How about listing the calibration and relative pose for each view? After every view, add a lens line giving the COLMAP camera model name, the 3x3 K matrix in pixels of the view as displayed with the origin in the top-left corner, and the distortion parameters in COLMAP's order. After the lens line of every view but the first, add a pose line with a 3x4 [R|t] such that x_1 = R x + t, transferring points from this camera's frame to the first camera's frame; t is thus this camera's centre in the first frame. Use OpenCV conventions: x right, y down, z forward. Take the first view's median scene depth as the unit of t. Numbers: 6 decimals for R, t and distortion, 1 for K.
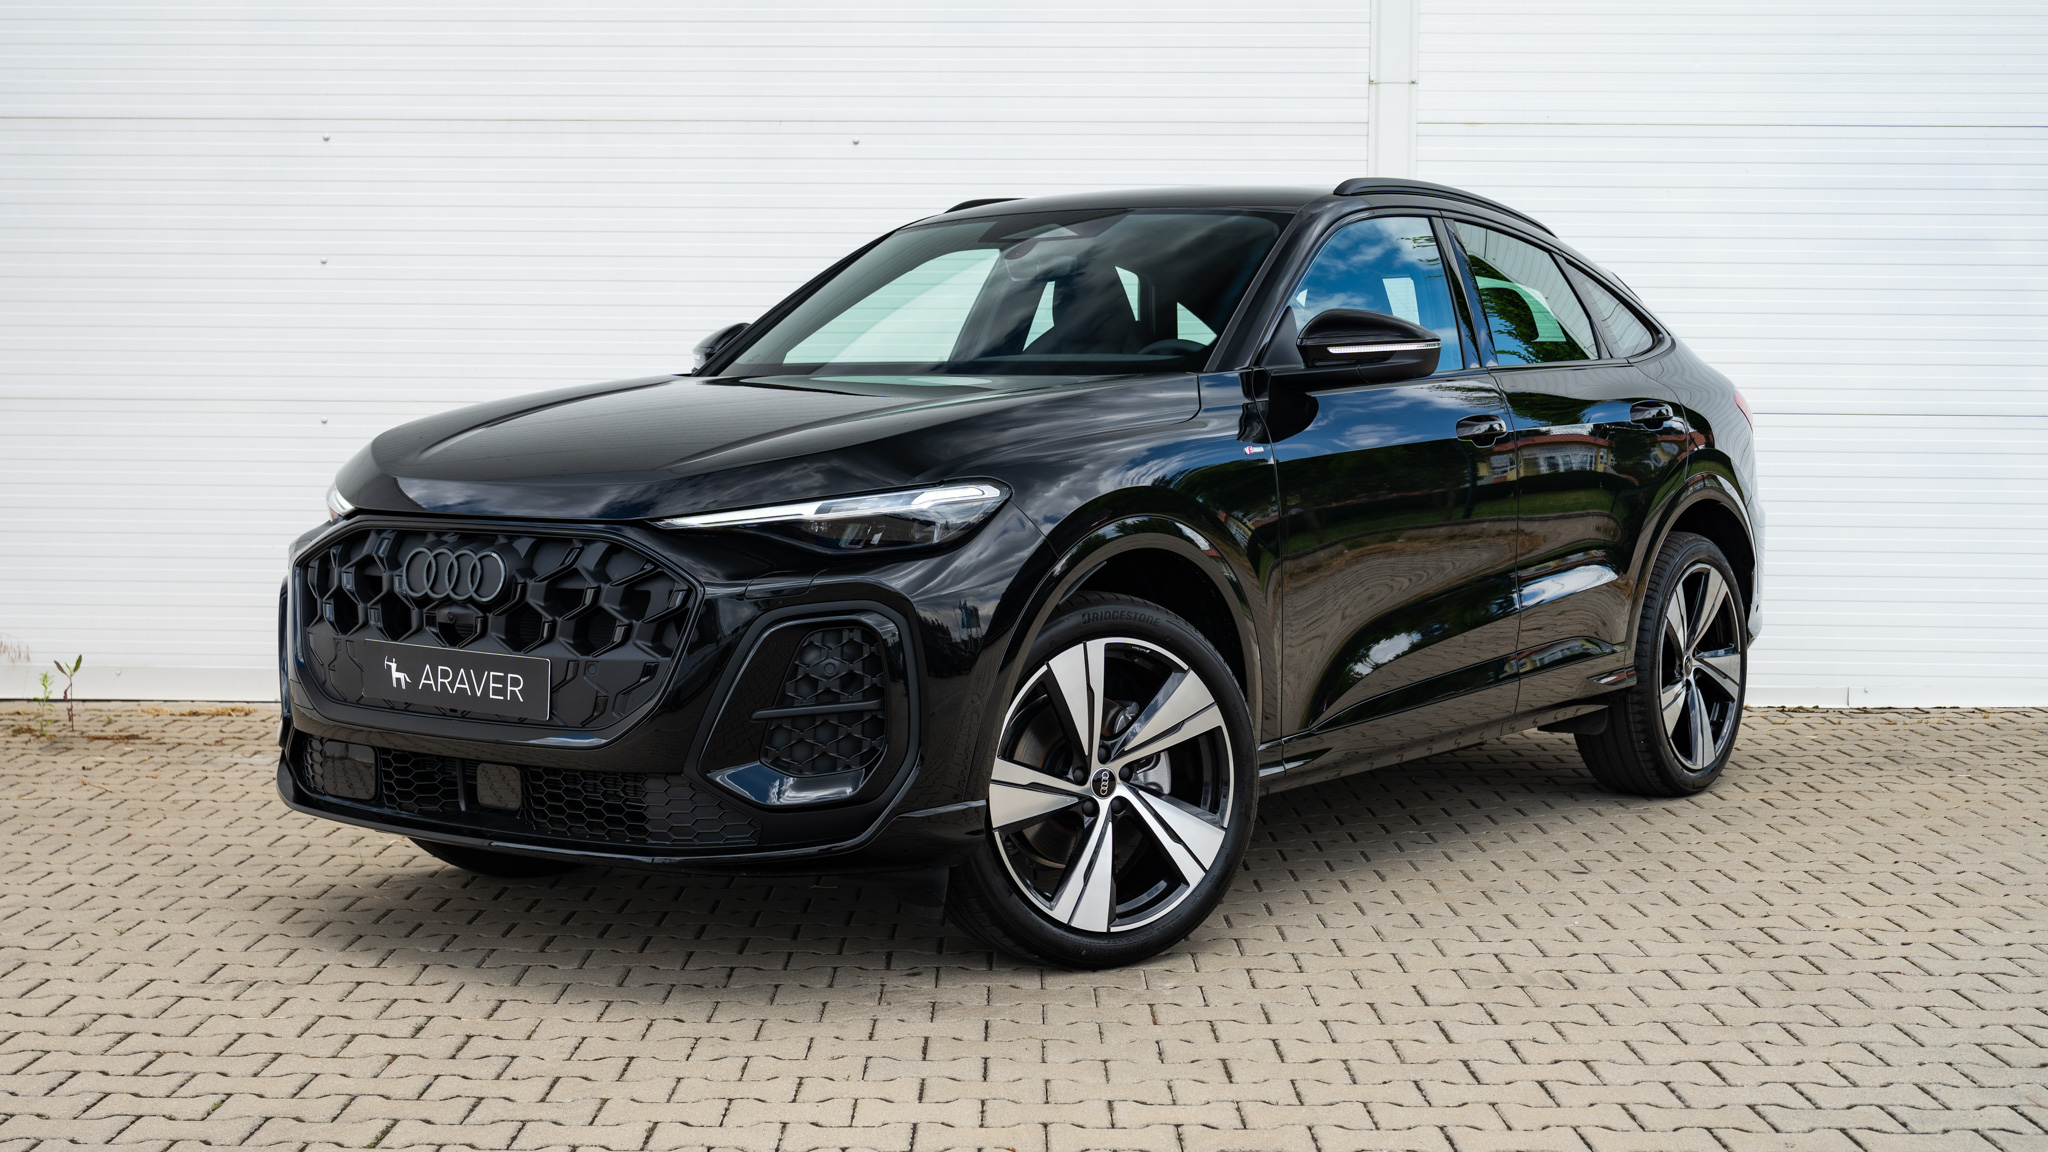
lens RADIAL K [[2565.9, 0, 920.9], [0, 2565.9, 568.5], [0, 0, 1]] dist [-0.005447, 0.015443]
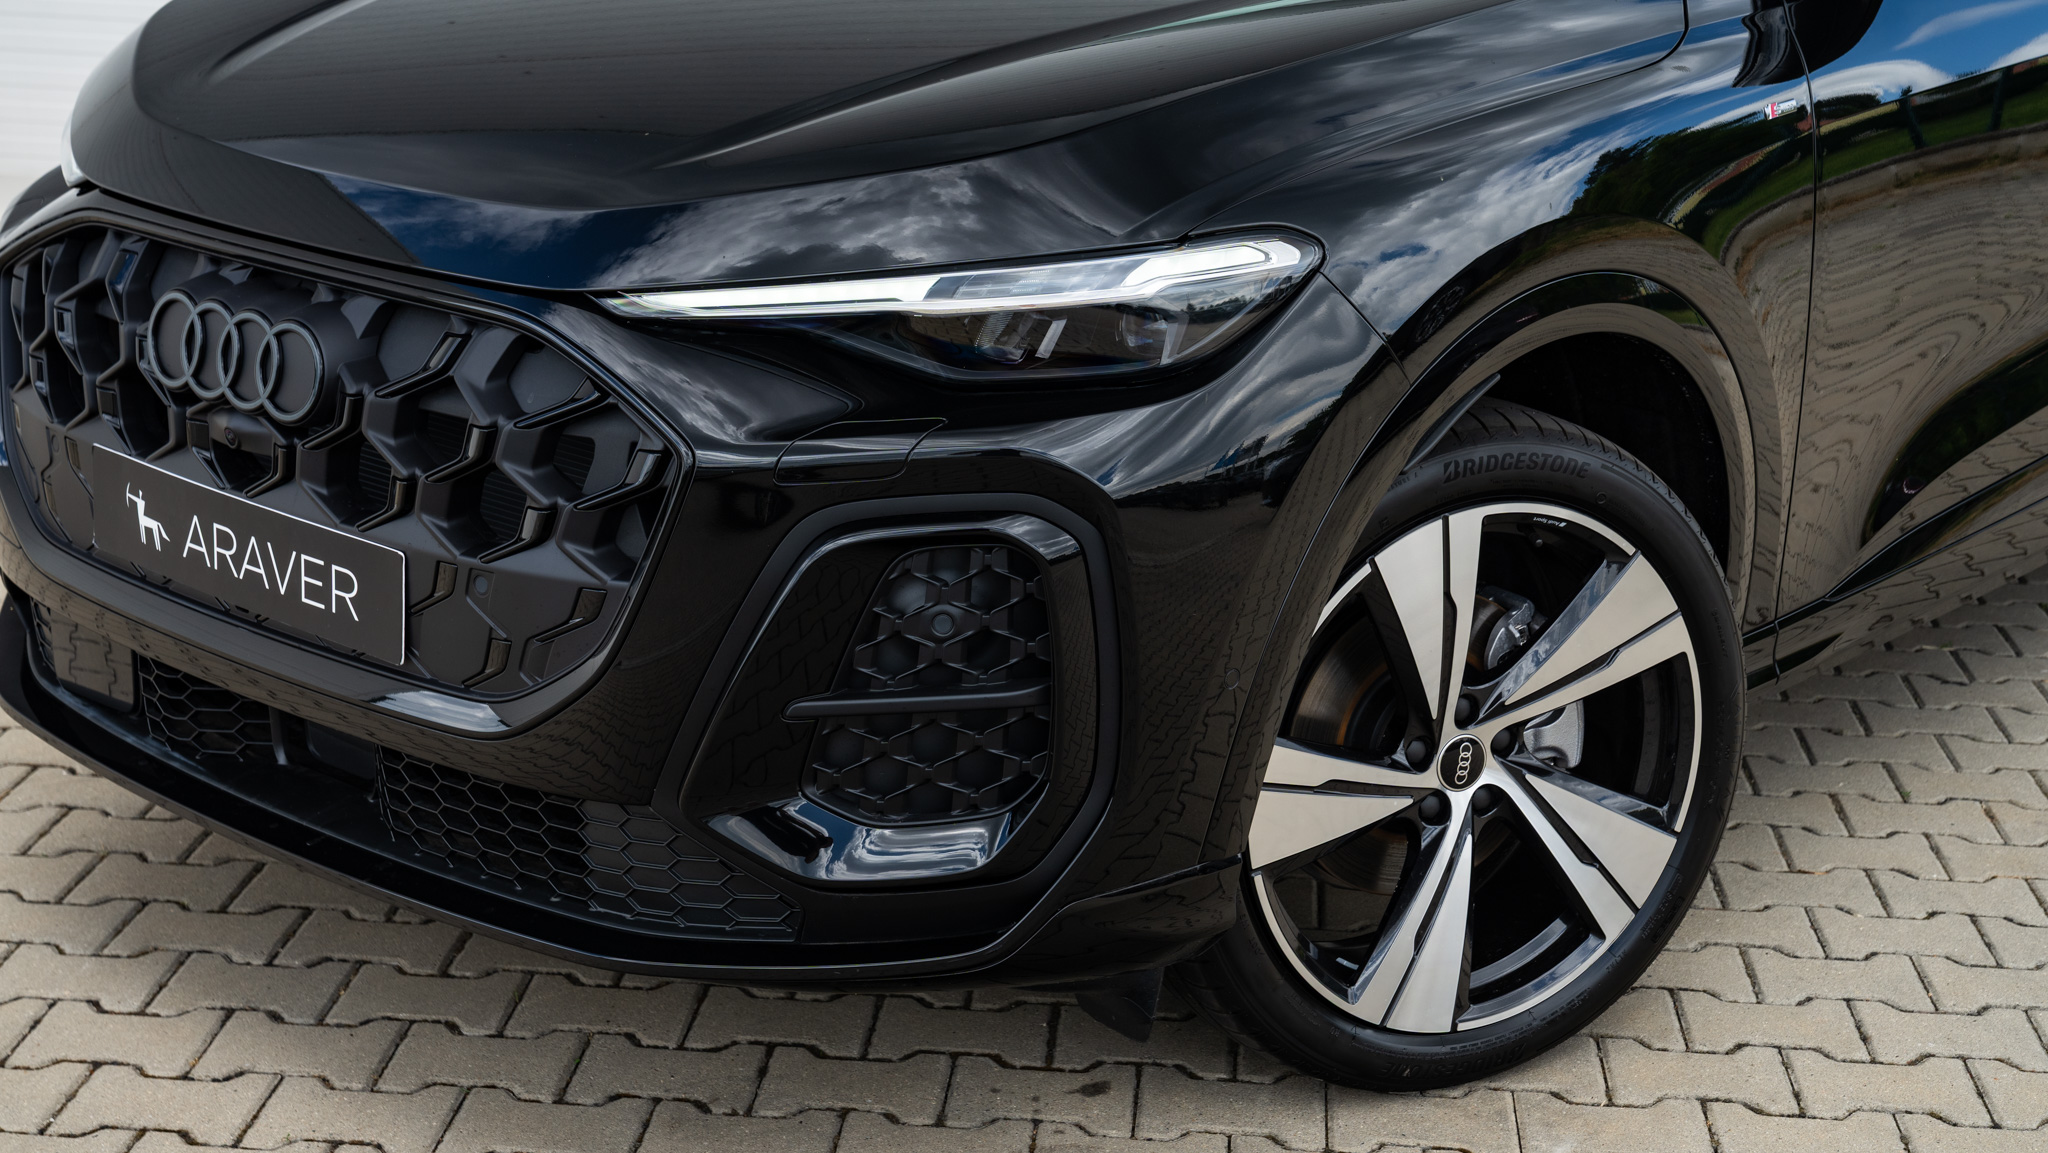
lens RADIAL K [[2944.3, 0, 1024.0], [0, 2944.3, 576.5], [0, 0, 1]] dist [0.012819, 0.065504]
pose [[0.998414, 0.041762, -0.037750, 0.001370], [-0.032170, 0.973554, 0.226180, -0.092936], [0.046197, -0.224607, 0.973354, 0.413666]]
